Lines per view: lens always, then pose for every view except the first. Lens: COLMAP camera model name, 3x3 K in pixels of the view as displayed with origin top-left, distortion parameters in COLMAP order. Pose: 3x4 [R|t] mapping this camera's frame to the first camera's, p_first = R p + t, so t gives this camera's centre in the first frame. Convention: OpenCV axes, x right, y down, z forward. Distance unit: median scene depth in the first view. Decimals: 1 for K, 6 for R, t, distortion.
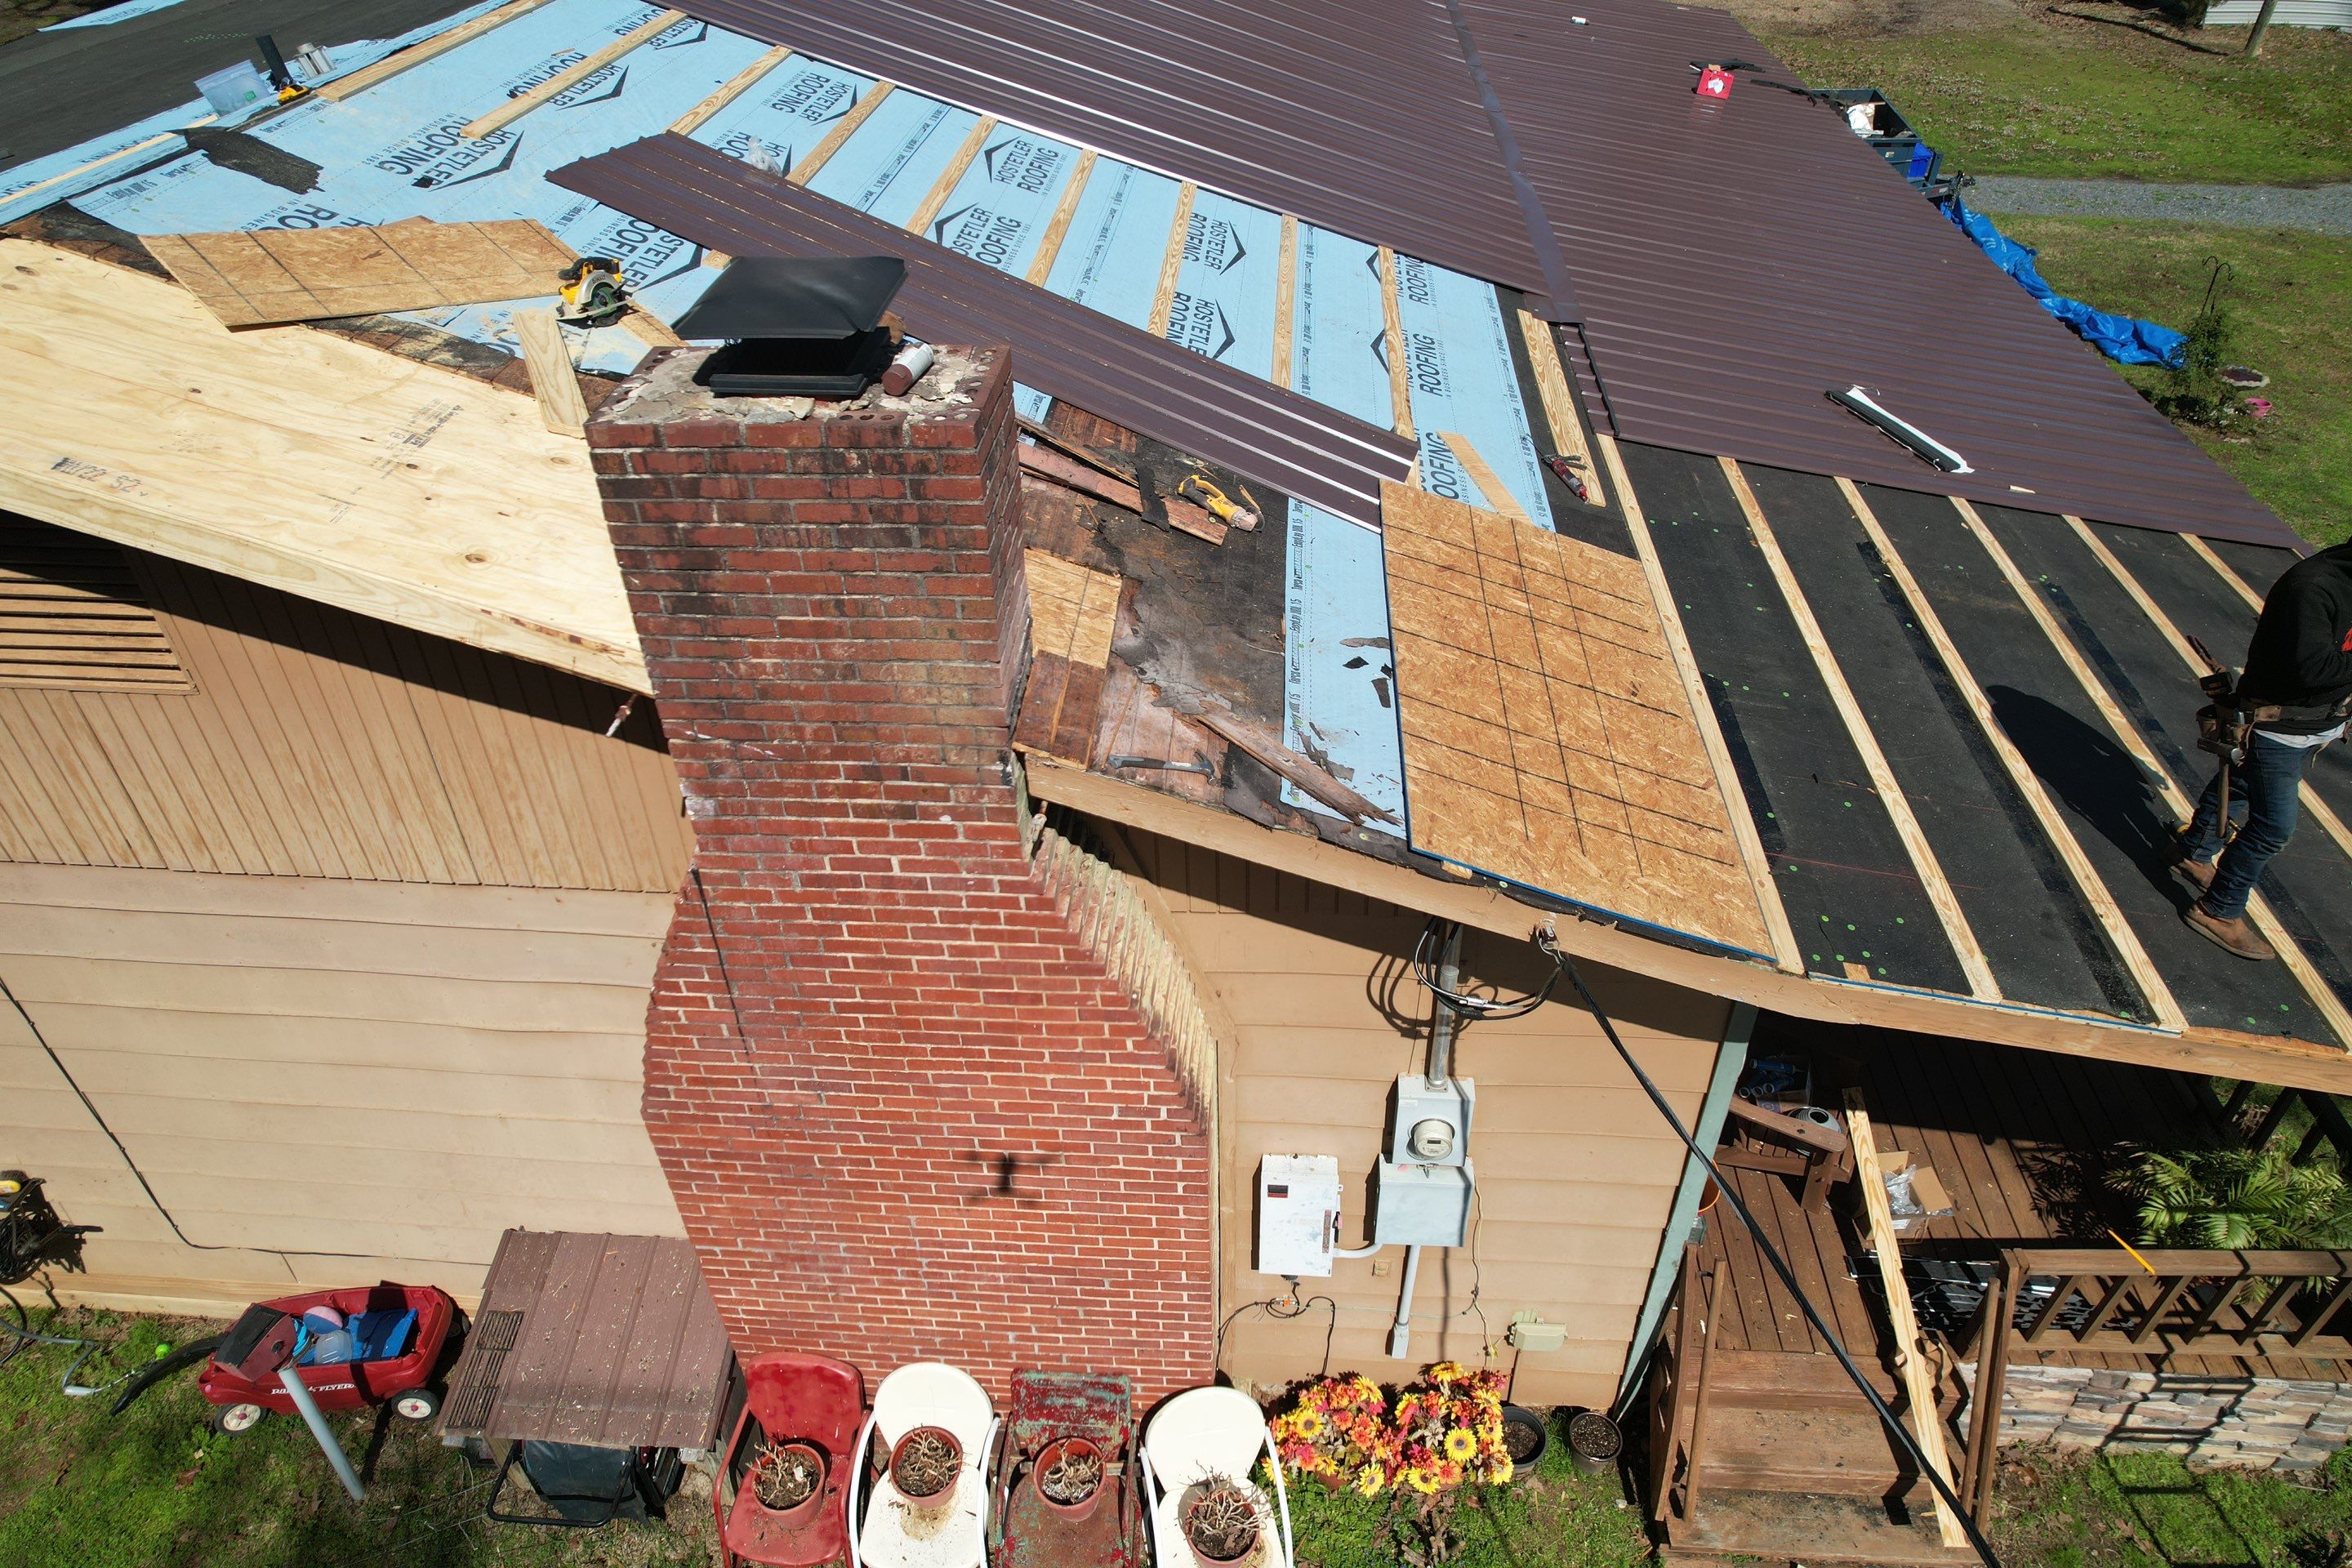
lens RADIAL K [[1496.3, 0, 1176.0], [0, 1496.3, 784.0], [0, 0, 1]] dist [-0.072112, 0.063011]
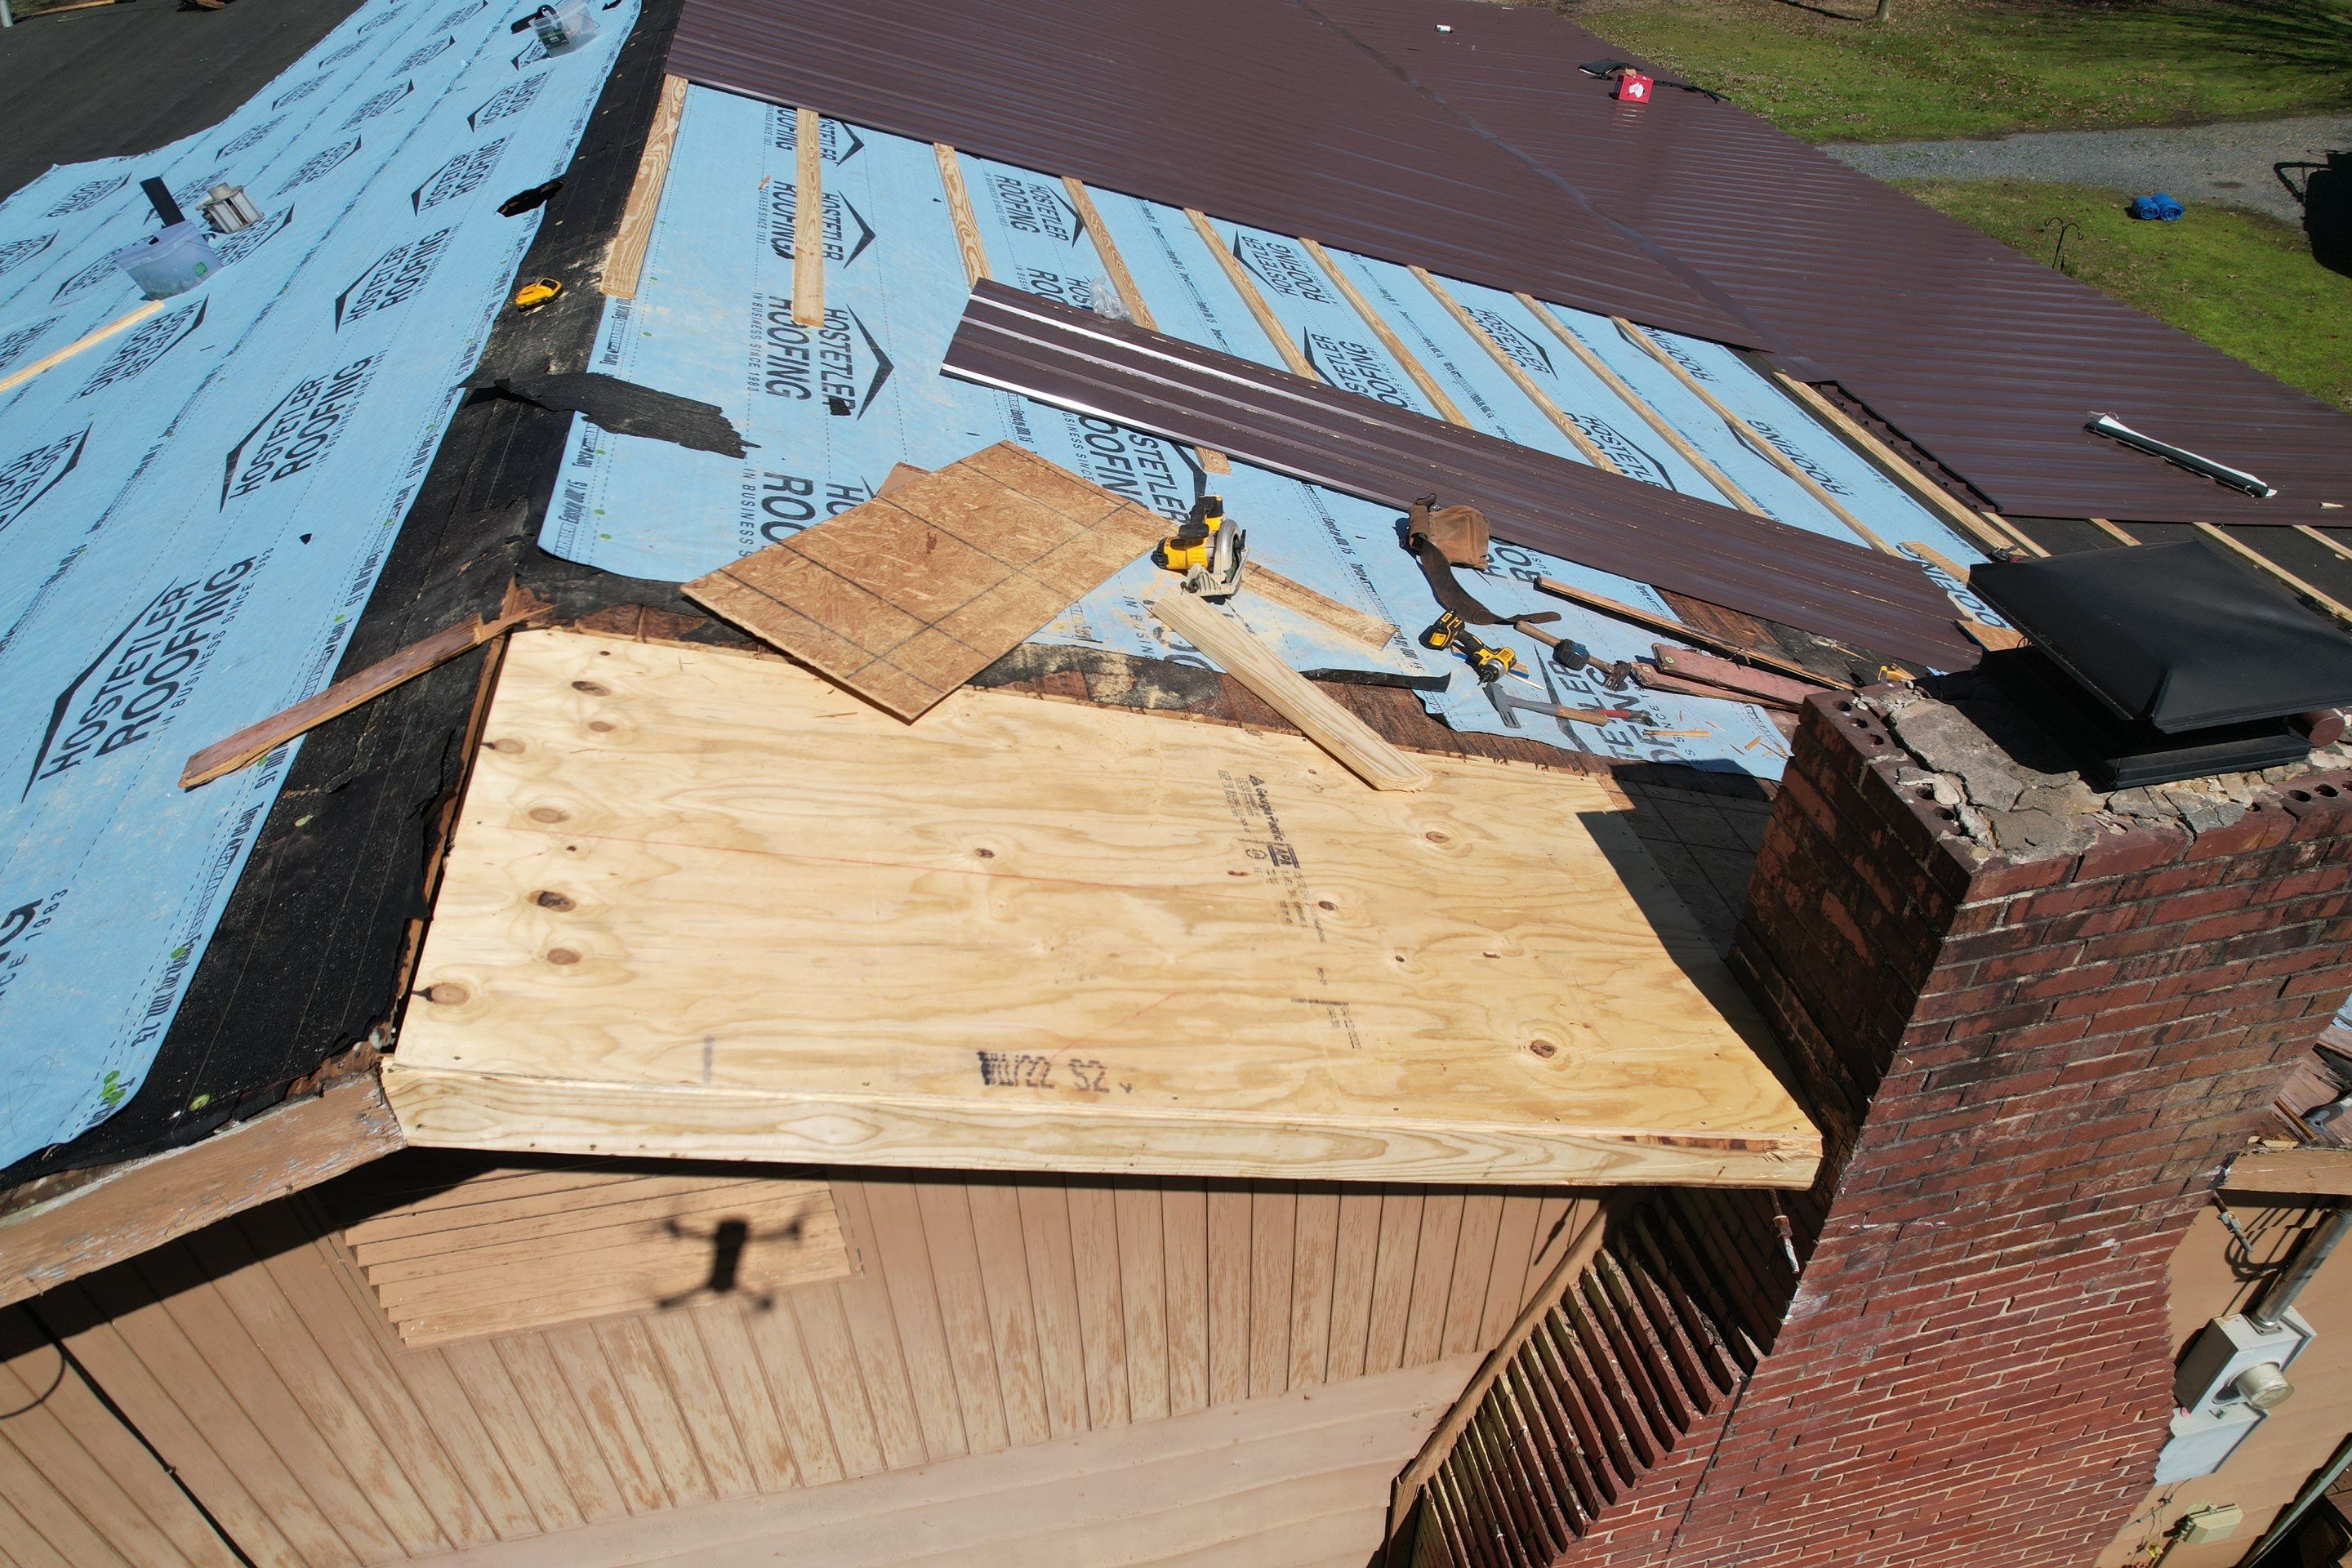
lens RADIAL K [[1496.3, 0, 1176.0], [0, 1496.3, 784.0], [0, 0, 1]] dist [-0.072112, 0.063011]
pose [[0.961763, -0.169237, 0.215340, -0.611530], [0.169253, 0.985399, 0.018504, -0.249752], [-0.215327, 0.018651, 0.976364, 0.324061]]
